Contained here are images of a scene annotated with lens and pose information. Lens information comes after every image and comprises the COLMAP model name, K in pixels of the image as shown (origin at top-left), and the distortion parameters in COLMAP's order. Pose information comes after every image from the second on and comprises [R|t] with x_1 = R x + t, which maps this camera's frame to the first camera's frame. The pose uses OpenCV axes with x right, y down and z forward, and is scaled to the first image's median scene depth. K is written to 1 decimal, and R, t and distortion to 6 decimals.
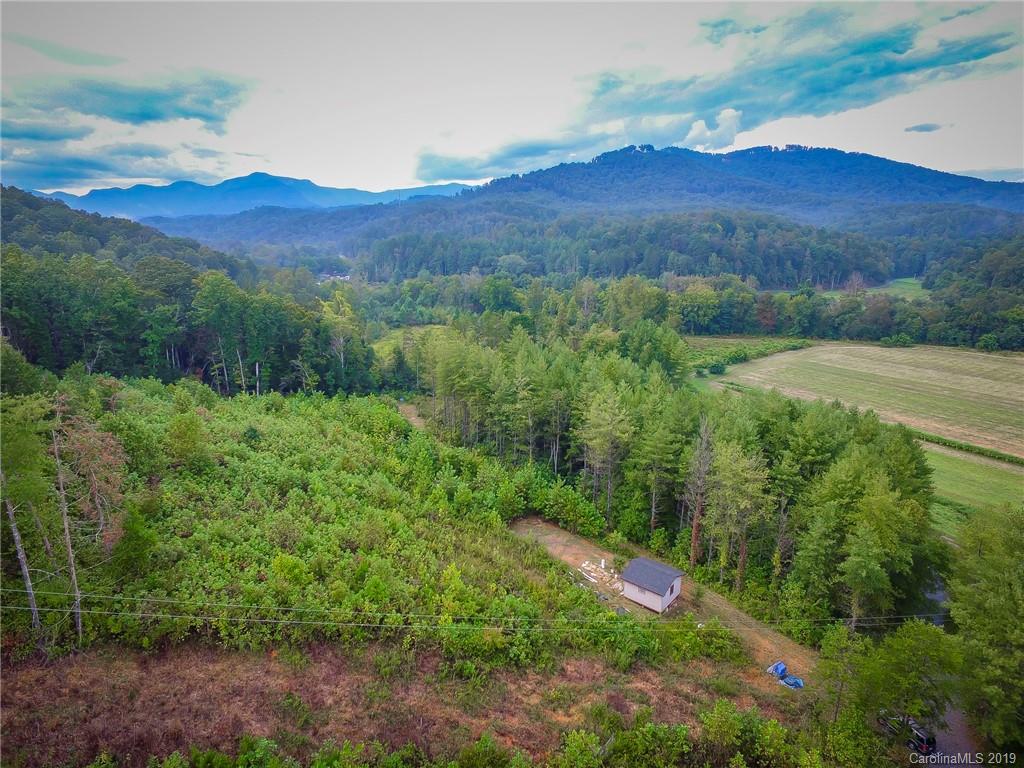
lens RADIAL K [[583.0, 0, 504.1], [0, 583.0, 373.0], [0, 0, 1]] dist [-0.007385, 0.013425]
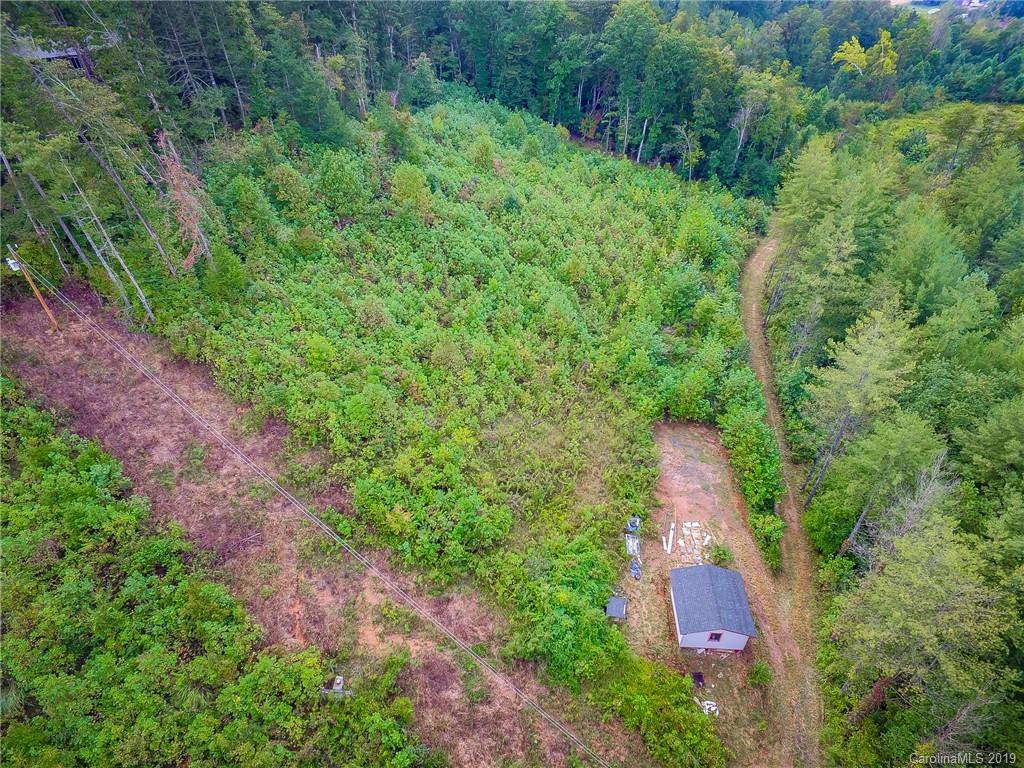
lens RADIAL K [[583.0, 0, 504.1], [0, 583.0, 373.0], [0, 0, 1]] dist [-0.007385, 0.013425]
pose [[0.613470, 0.490775, -0.618704, 0.416132], [-0.194772, 0.853275, 0.483720, -0.168828], [0.765323, -0.176242, 0.619048, 0.469669]]
